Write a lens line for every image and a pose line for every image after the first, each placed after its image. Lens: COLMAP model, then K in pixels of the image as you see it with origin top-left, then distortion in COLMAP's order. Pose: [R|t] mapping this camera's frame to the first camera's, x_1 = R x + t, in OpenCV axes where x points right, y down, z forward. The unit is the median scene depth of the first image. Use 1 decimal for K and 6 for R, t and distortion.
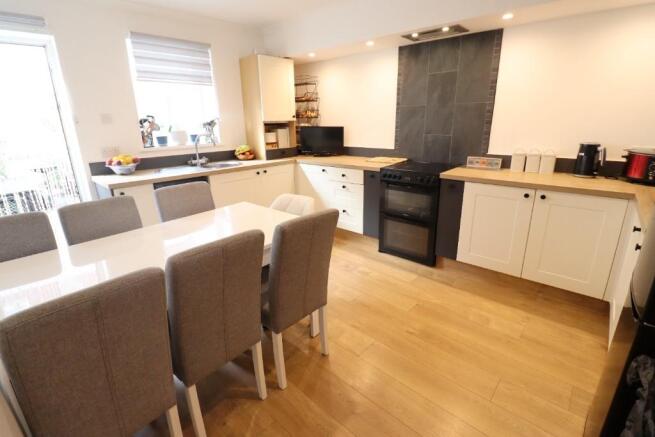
lens RADIAL K [[302.3, 0, 331.8], [0, 302.3, 215.6], [0, 0, 1]] dist [-0.000897, -0.000542]
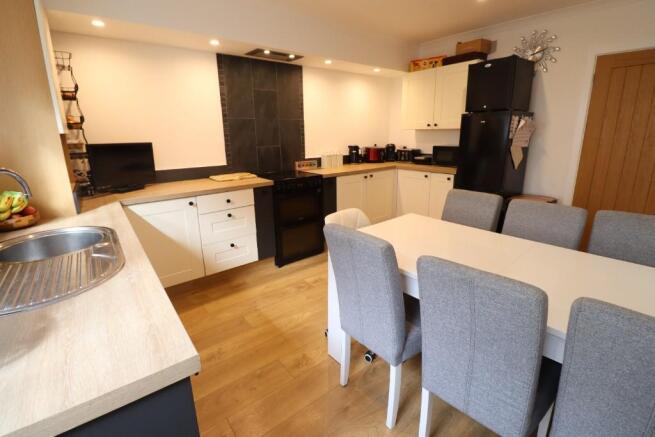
lens RADIAL K [[302.3, 0, 332.6], [0, 302.3, 217.8], [0, 0, 1]] dist [-0.000897, -0.000542]
pose [[0.155387, -0.260088, 0.953000, -0.747972], [0.306227, 0.929877, 0.203847, -0.185509], [-0.939191, 0.260159, 0.224137, 0.628083]]
